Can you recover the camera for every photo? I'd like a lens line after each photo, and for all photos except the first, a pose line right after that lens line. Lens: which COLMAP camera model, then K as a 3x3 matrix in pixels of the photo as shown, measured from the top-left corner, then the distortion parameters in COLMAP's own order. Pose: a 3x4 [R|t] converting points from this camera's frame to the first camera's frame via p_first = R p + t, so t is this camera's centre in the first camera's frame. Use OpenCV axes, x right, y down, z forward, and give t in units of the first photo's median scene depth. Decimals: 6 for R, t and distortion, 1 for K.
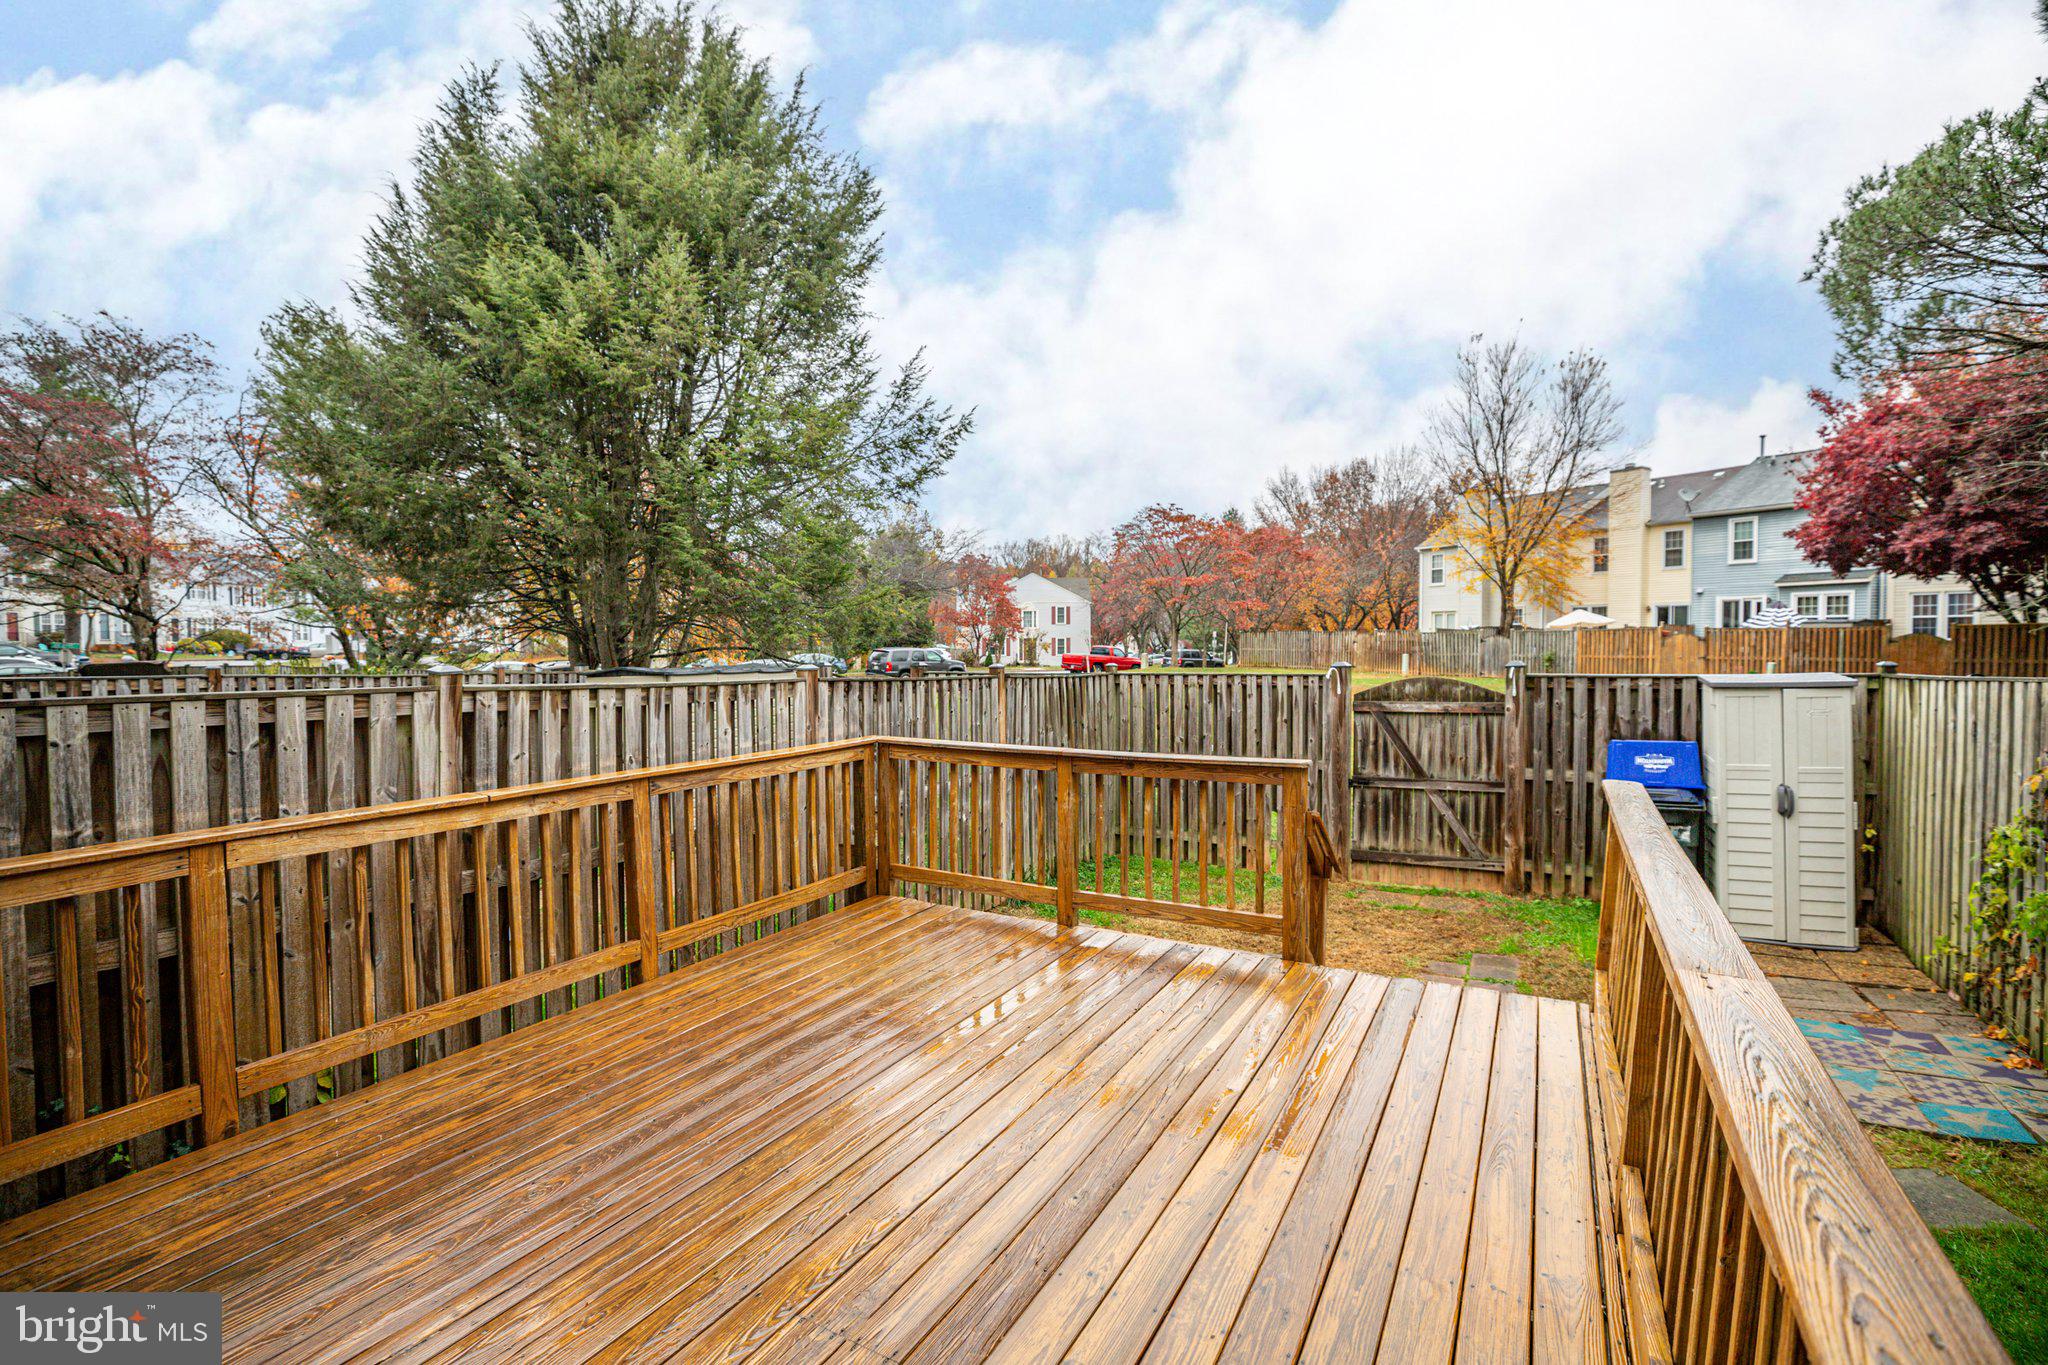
lens RADIAL K [[916.3, 0, 1041.7], [0, 916.3, 666.7], [0, 0, 1]] dist [-0.001865, 0.003988]
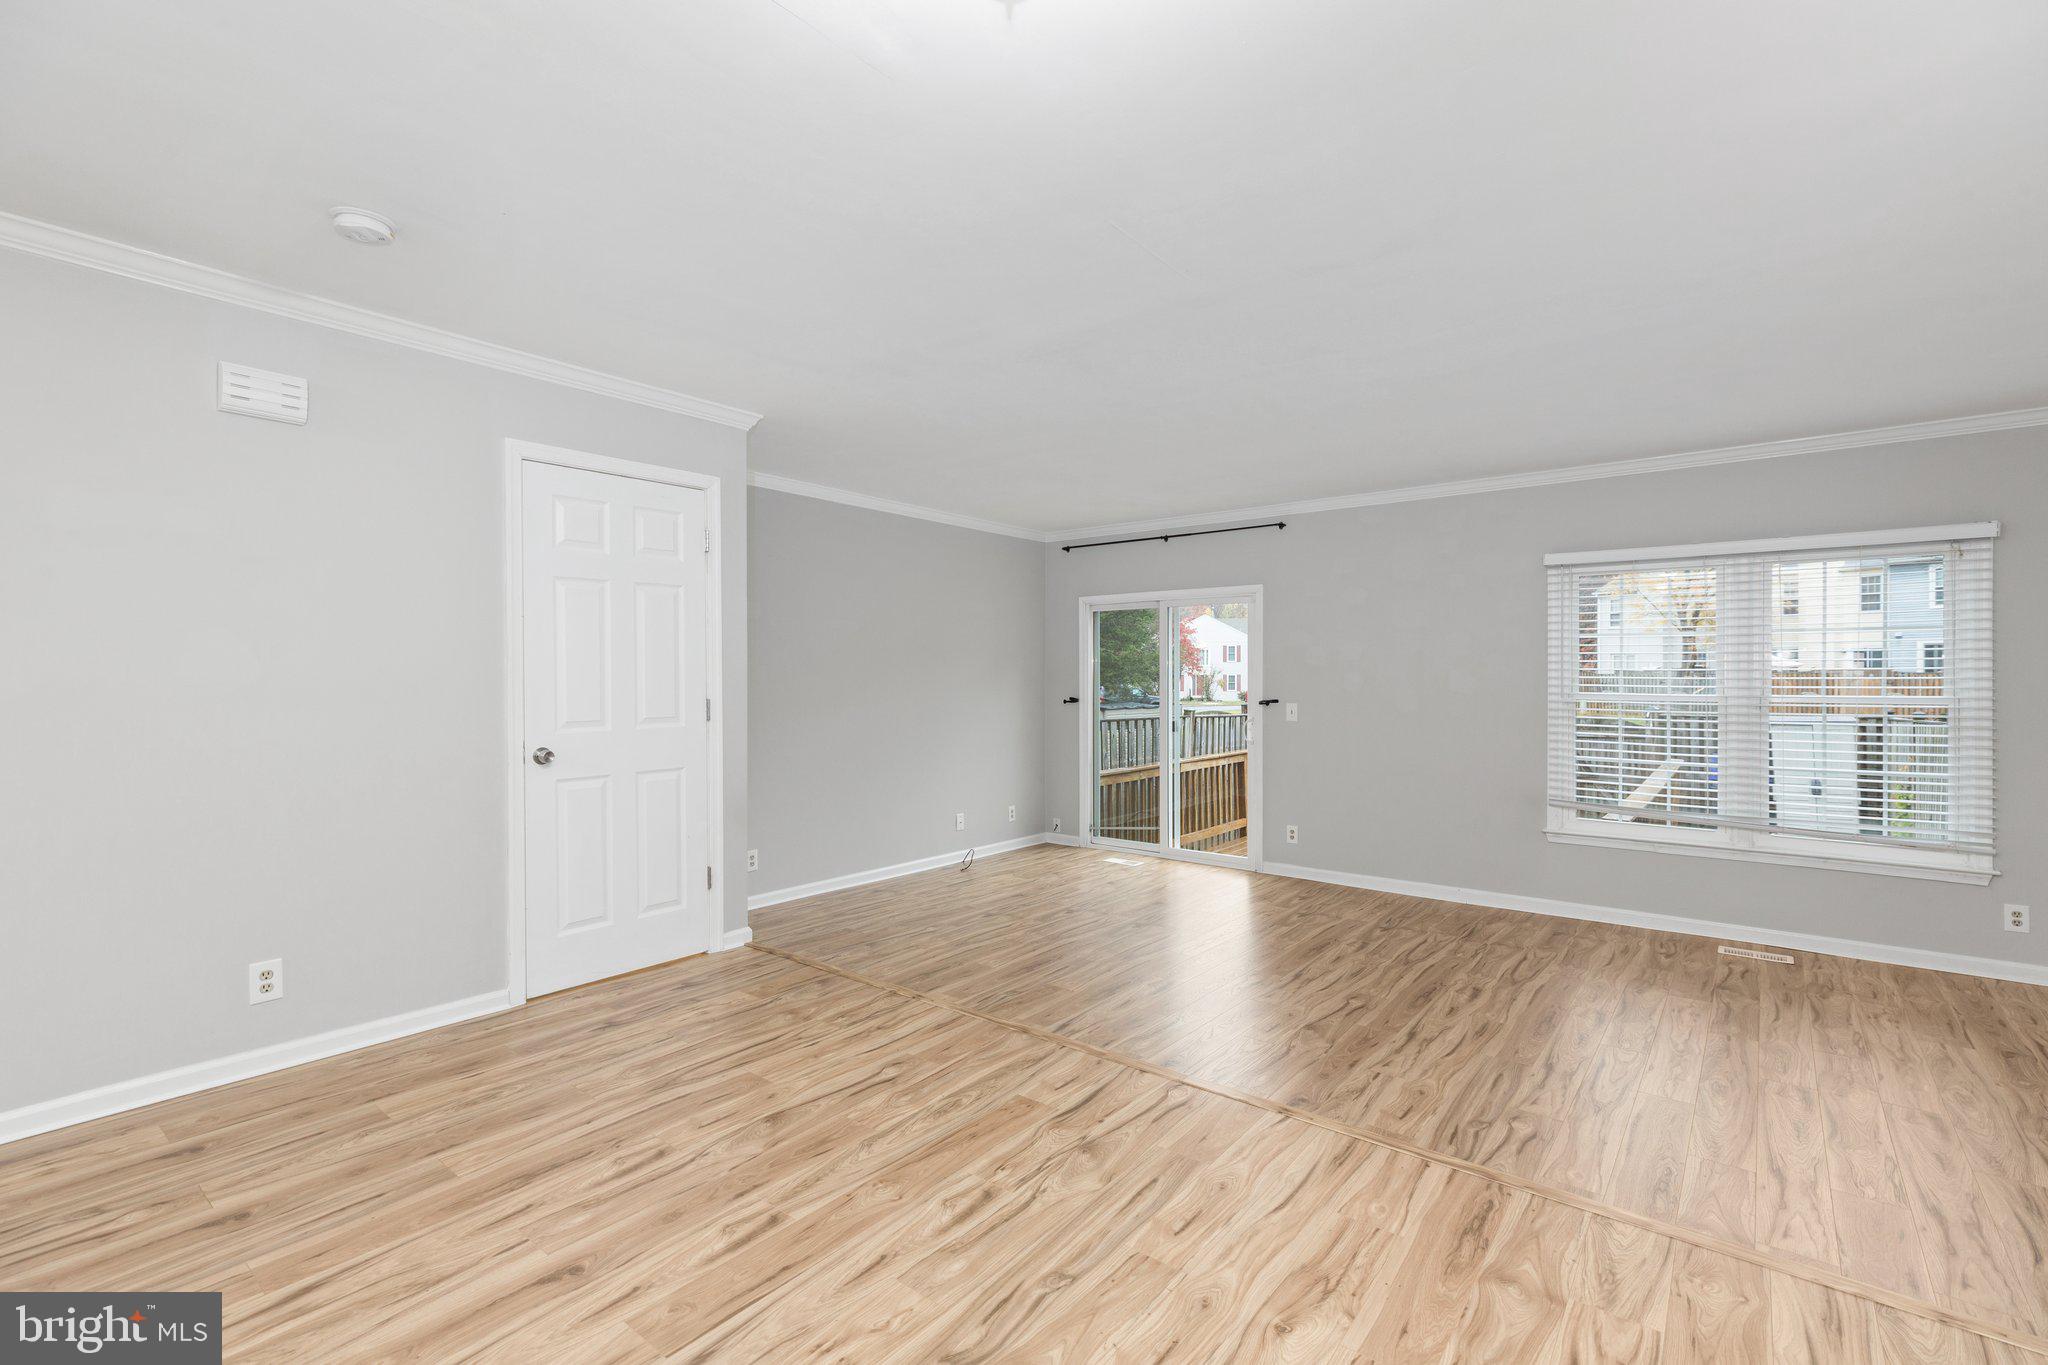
lens RADIAL K [[916.3, 0, 1015.4], [0, 916.3, 679.0], [0, 0, 1]] dist [-0.001865, 0.003988]
pose [[0.985007, 0.005538, -0.172427, -0.116387], [-0.009462, 0.999714, -0.021944, -0.003188], [0.172256, 0.023247, 0.984778, -0.276622]]
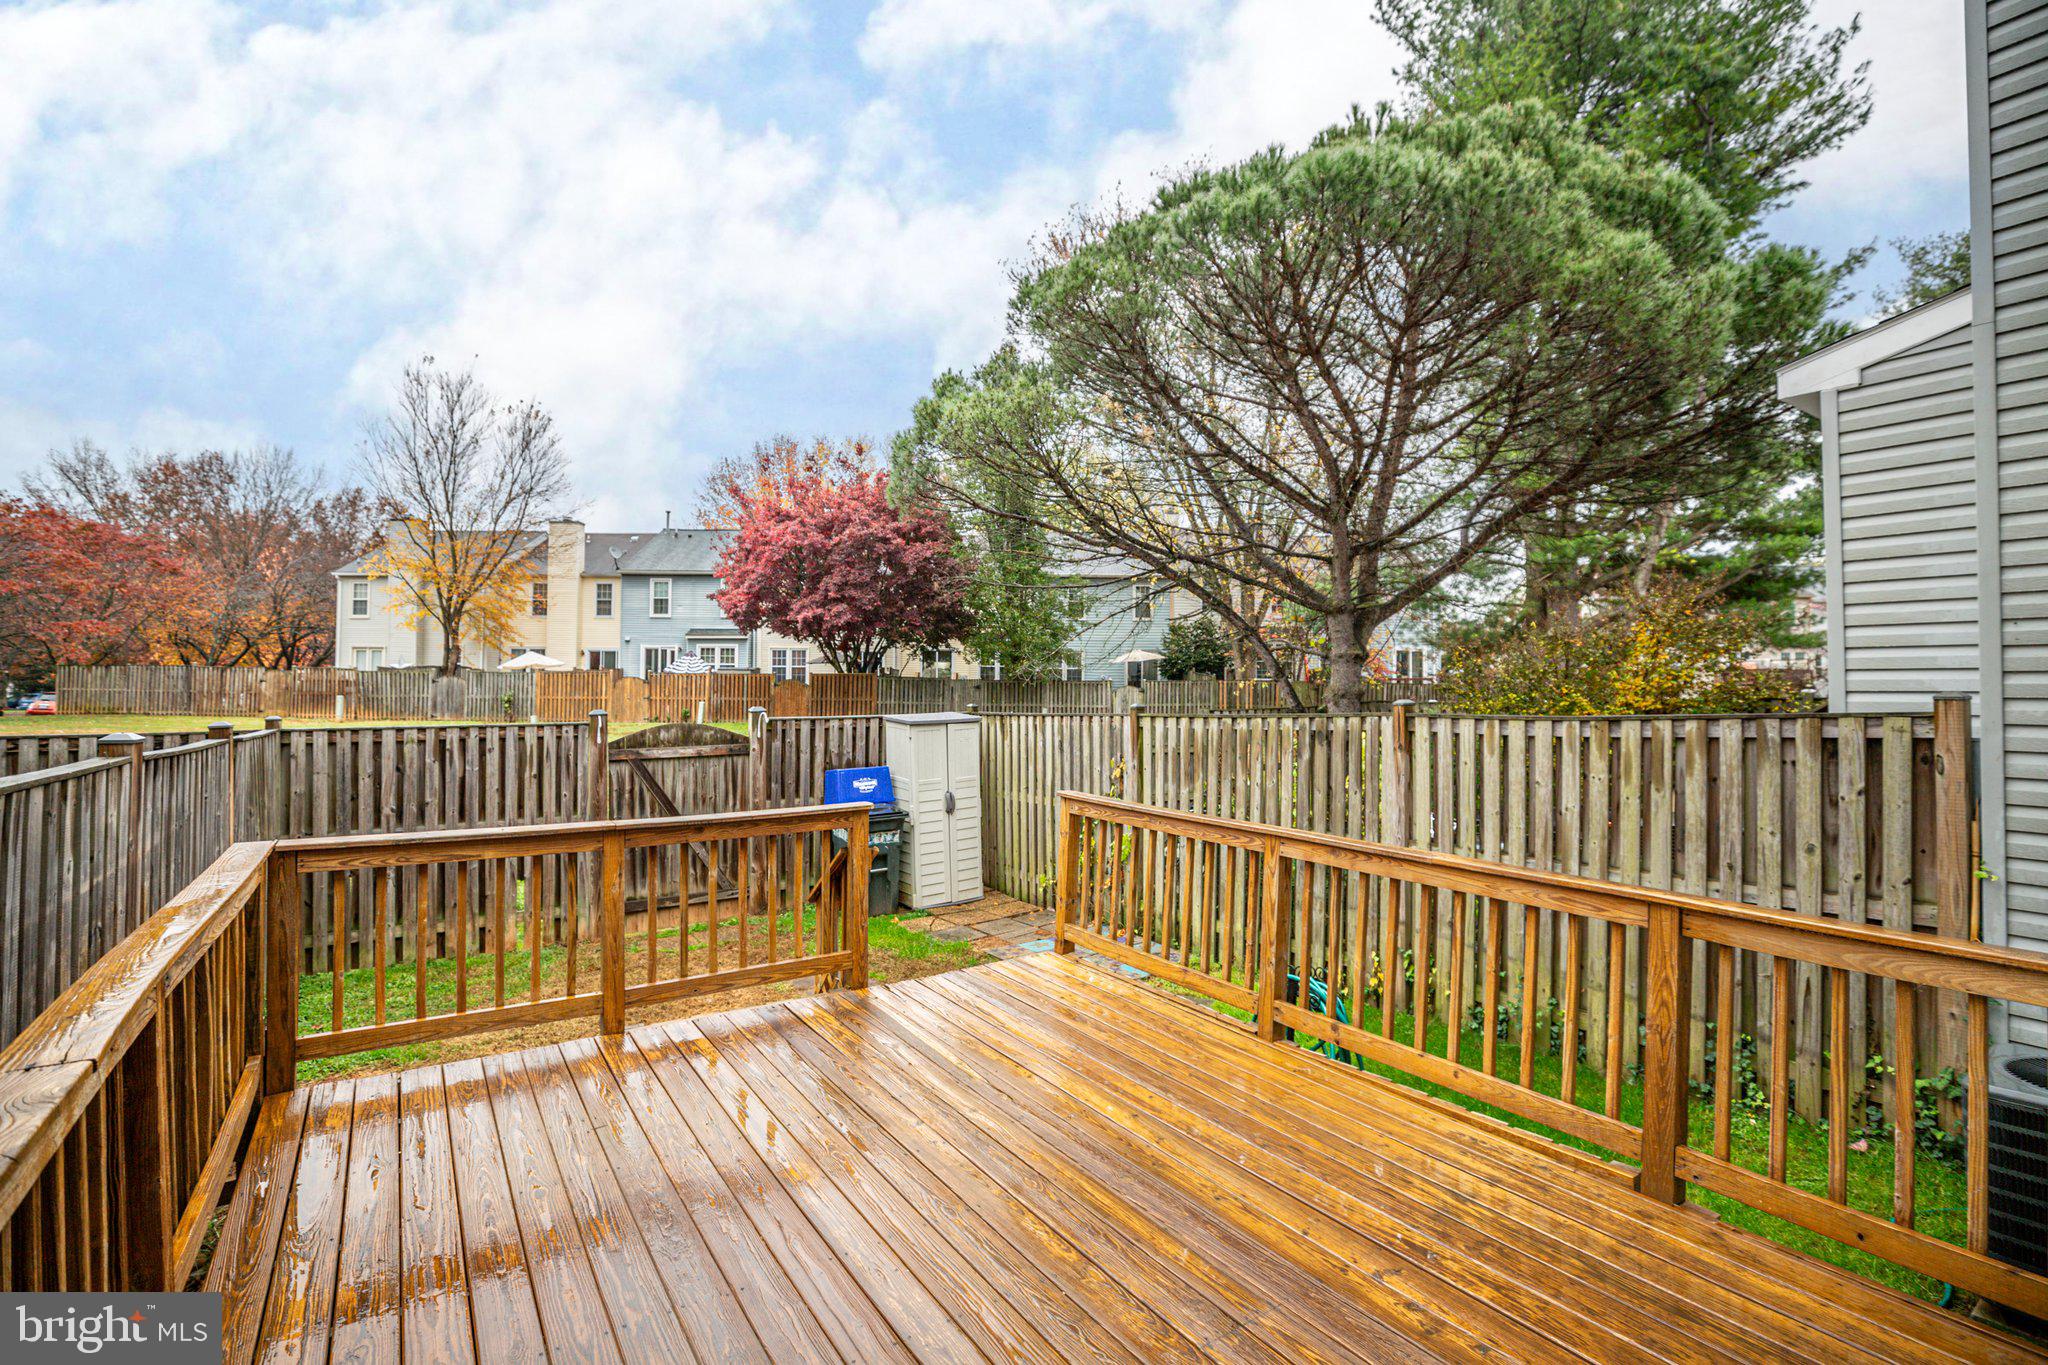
lens RADIAL K [[916.3, 0, 1021.9], [0, 916.3, 672.5], [0, 0, 1]] dist [-0.001865, 0.003988]
pose [[0.458745, 0.017521, 0.888395, -0.120328], [0.013536, 0.999552, -0.026703, -0.004888], [-0.888465, 0.024275, 0.458303, 0.058970]]
